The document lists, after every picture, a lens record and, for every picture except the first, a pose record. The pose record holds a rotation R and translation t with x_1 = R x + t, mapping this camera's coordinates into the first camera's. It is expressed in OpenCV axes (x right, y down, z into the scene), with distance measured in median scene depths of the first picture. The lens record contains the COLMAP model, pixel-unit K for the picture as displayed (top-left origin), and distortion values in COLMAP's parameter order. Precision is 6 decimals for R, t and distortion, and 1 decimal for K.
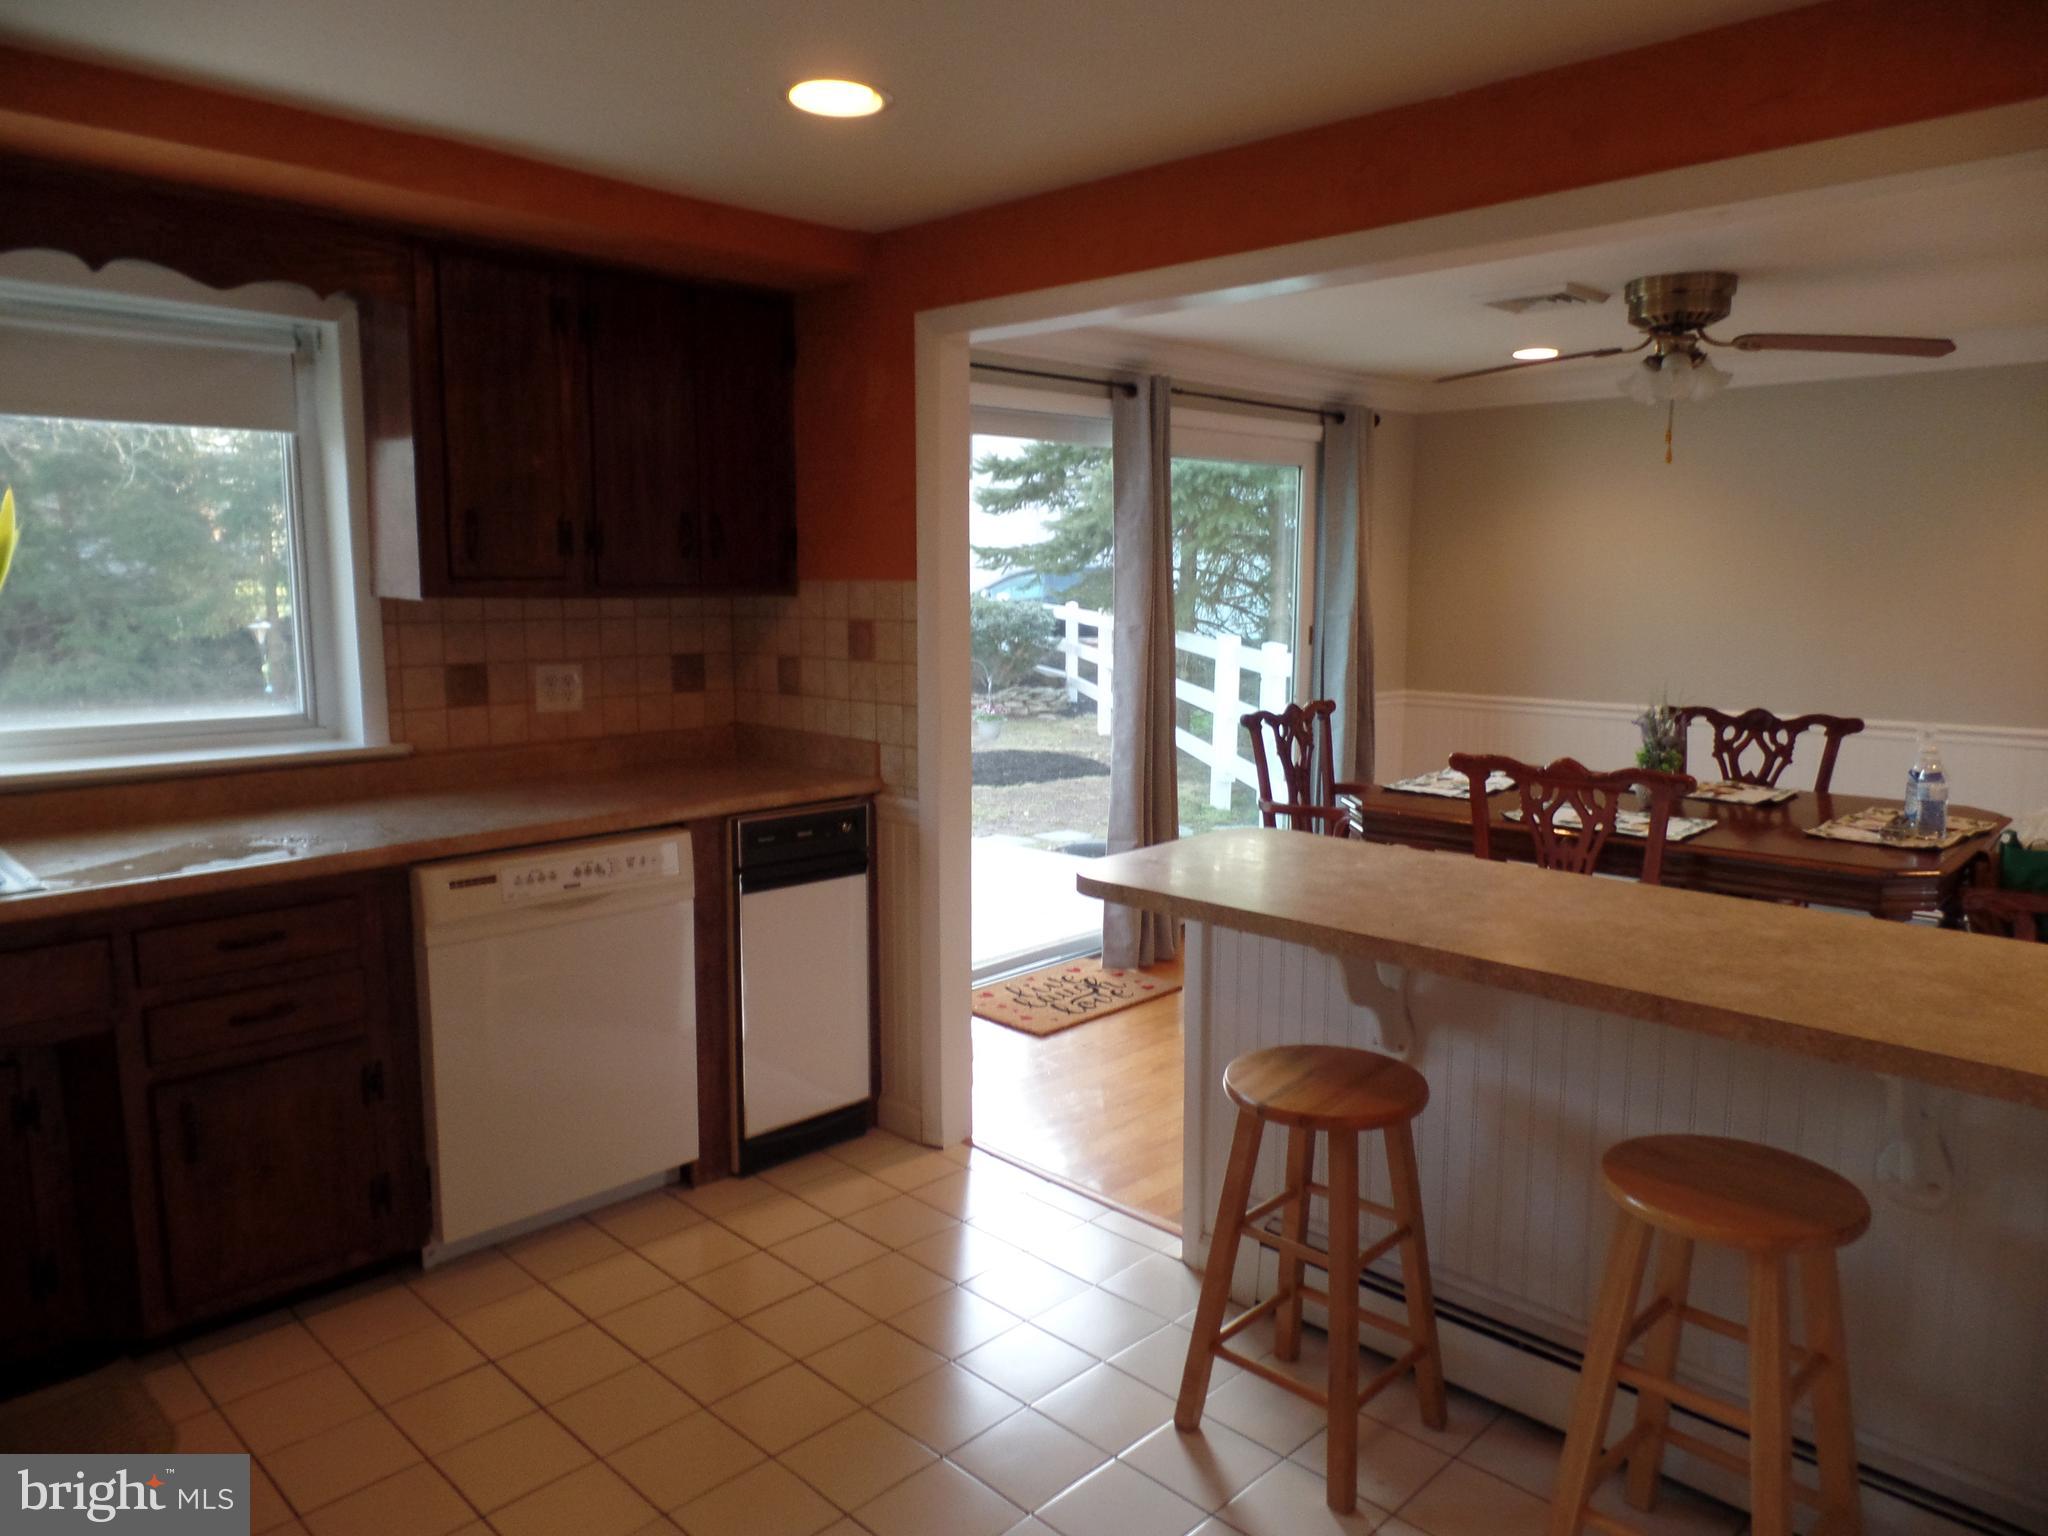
lens RADIAL K [[1391.4, 0, 1031.1], [0, 1391.4, 770.0], [0, 0, 1]] dist [-0.015024, 0.012702]
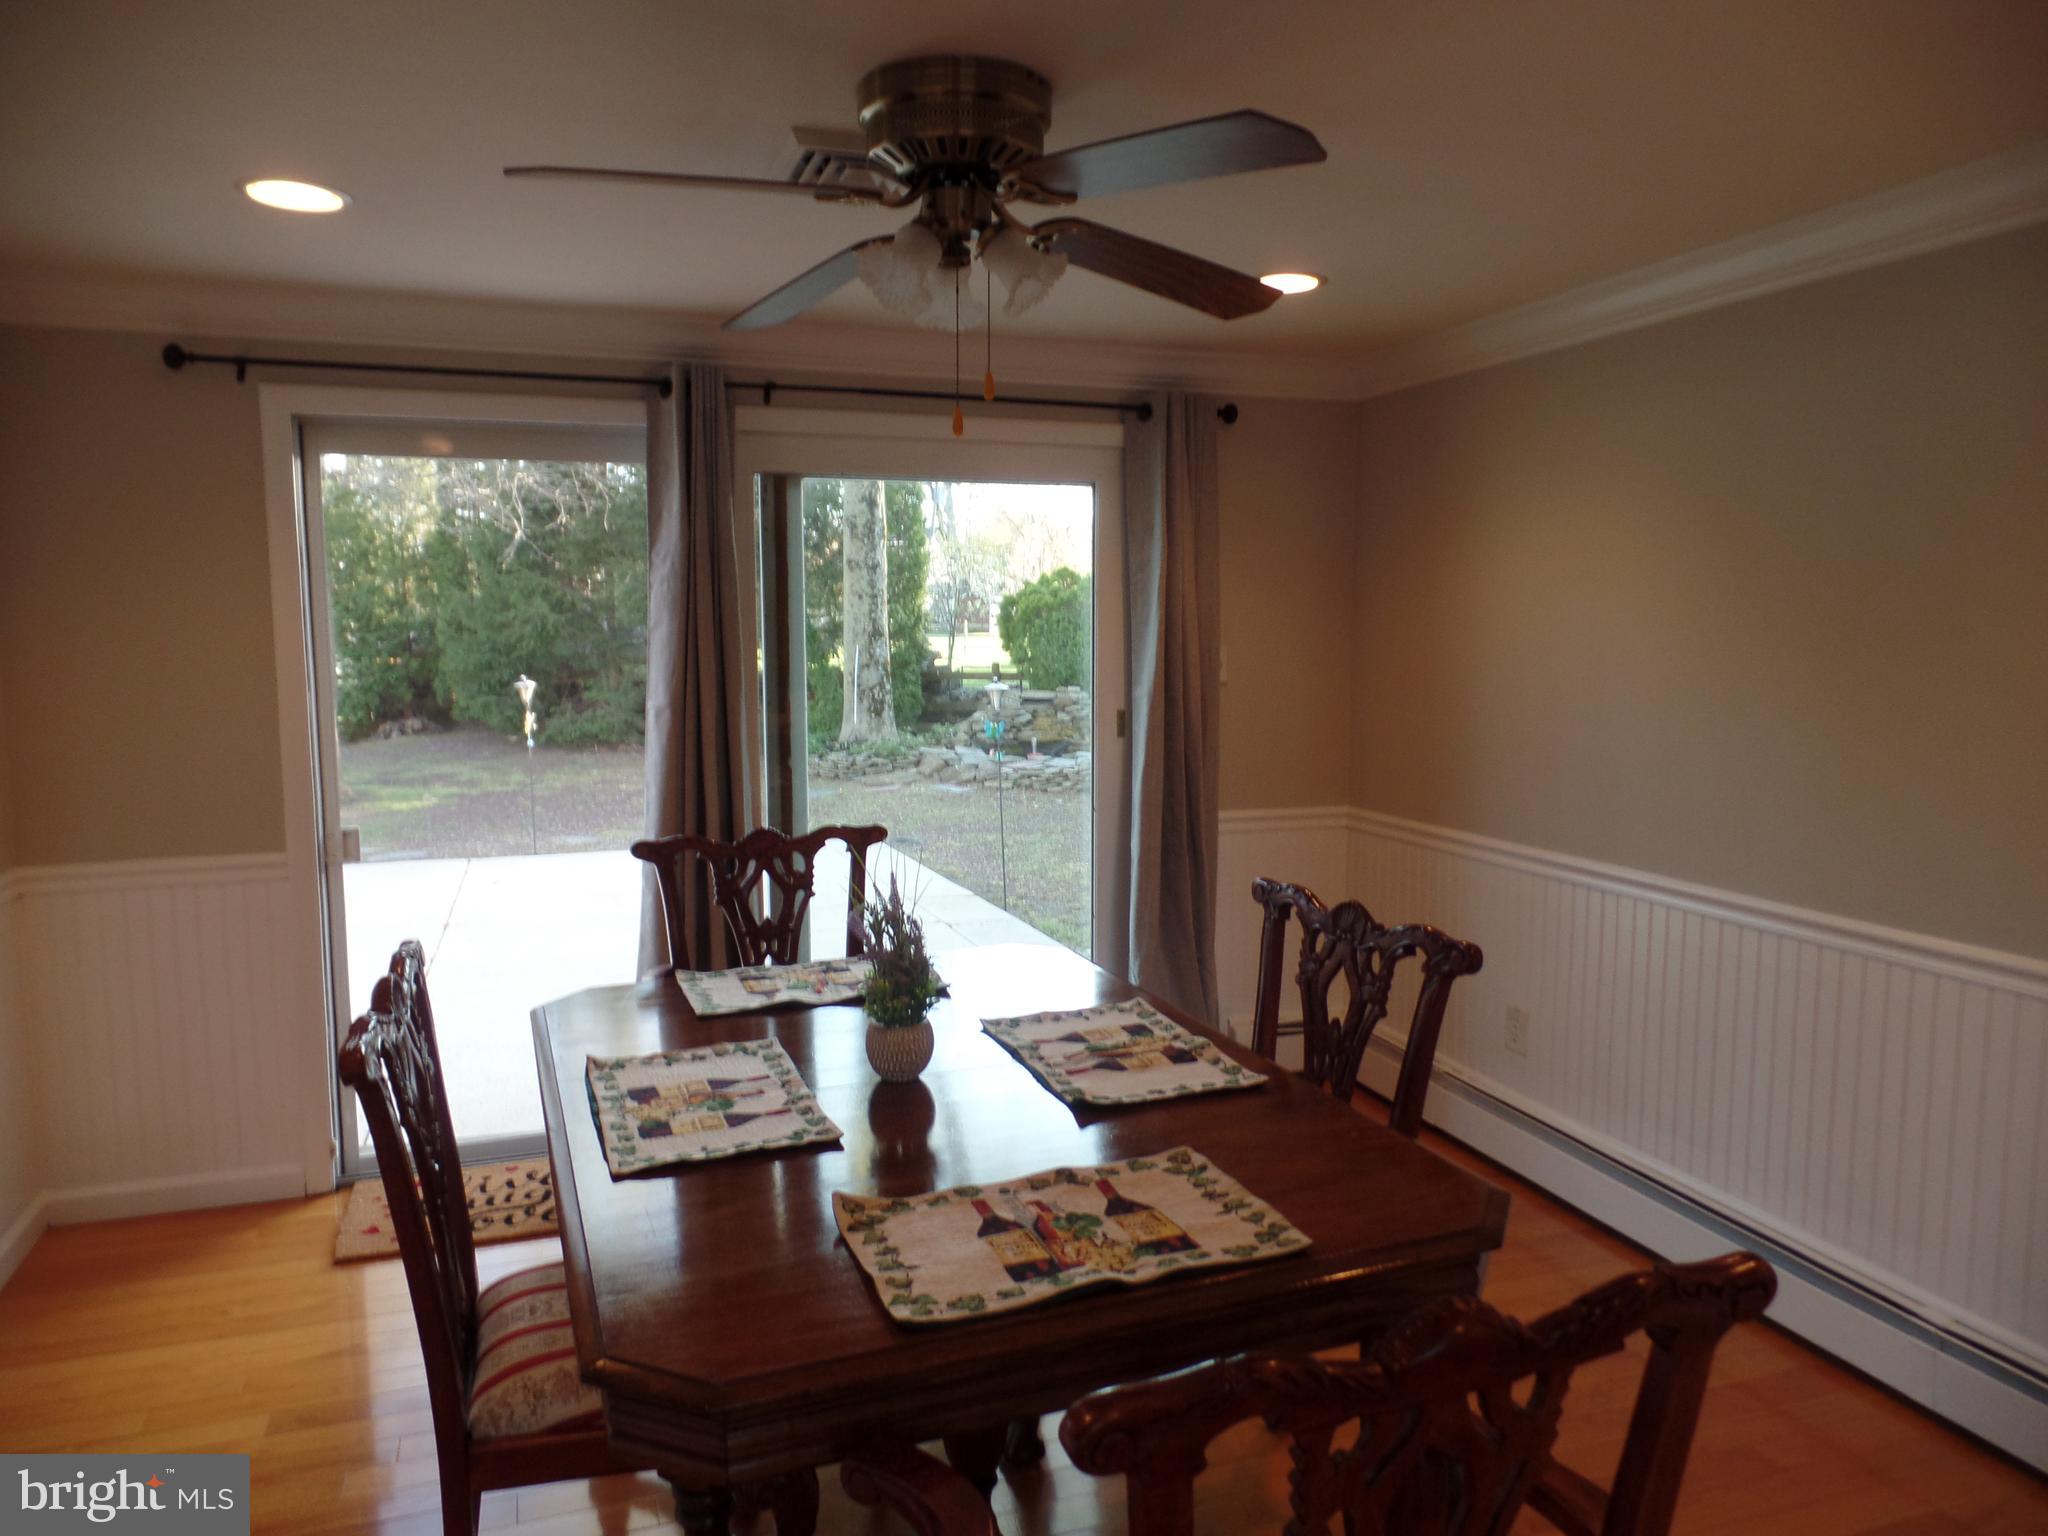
lens RADIAL K [[1391.4, 0, 1015.9], [0, 1391.4, 774.7], [0, 0, 1]] dist [-0.015024, 0.012702]
pose [[0.905009, 0.041417, -0.423371, 0.466915], [-0.058461, 0.997915, -0.027345, -0.051351], [0.421356, 0.049499, 0.905544, 0.358399]]
